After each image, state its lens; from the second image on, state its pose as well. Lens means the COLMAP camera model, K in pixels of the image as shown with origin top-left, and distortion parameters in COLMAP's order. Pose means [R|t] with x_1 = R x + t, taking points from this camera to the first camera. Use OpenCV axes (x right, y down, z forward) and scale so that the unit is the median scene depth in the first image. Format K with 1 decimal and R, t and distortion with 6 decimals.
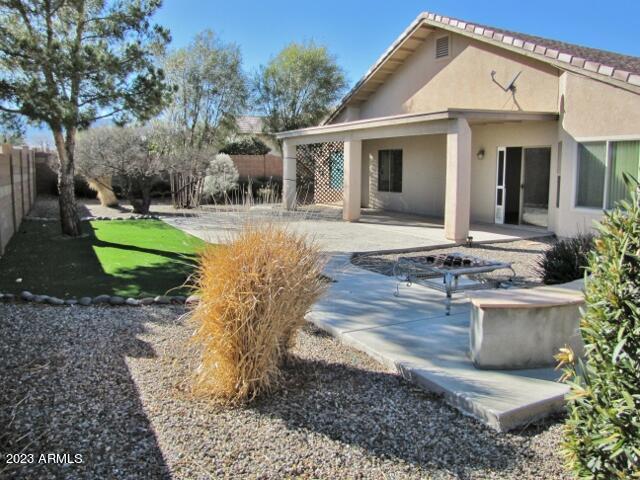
lens RADIAL K [[539.2, 0, 319.7], [0, 539.2, 241.2], [0, 0, 1]] dist [-0.155117, 0.101571]
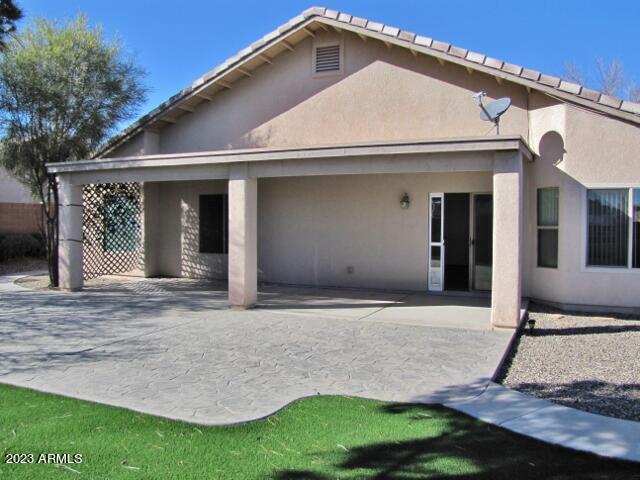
lens RADIAL K [[539.2, 0, 320.4], [0, 539.2, 237.4], [0, 0, 1]] dist [-0.155117, 0.101571]
pose [[0.776098, -0.026967, 0.630035, -0.267646], [0.086878, 0.994131, -0.064469, -0.070915], [-0.624599, 0.104771, 0.773886, 0.465678]]
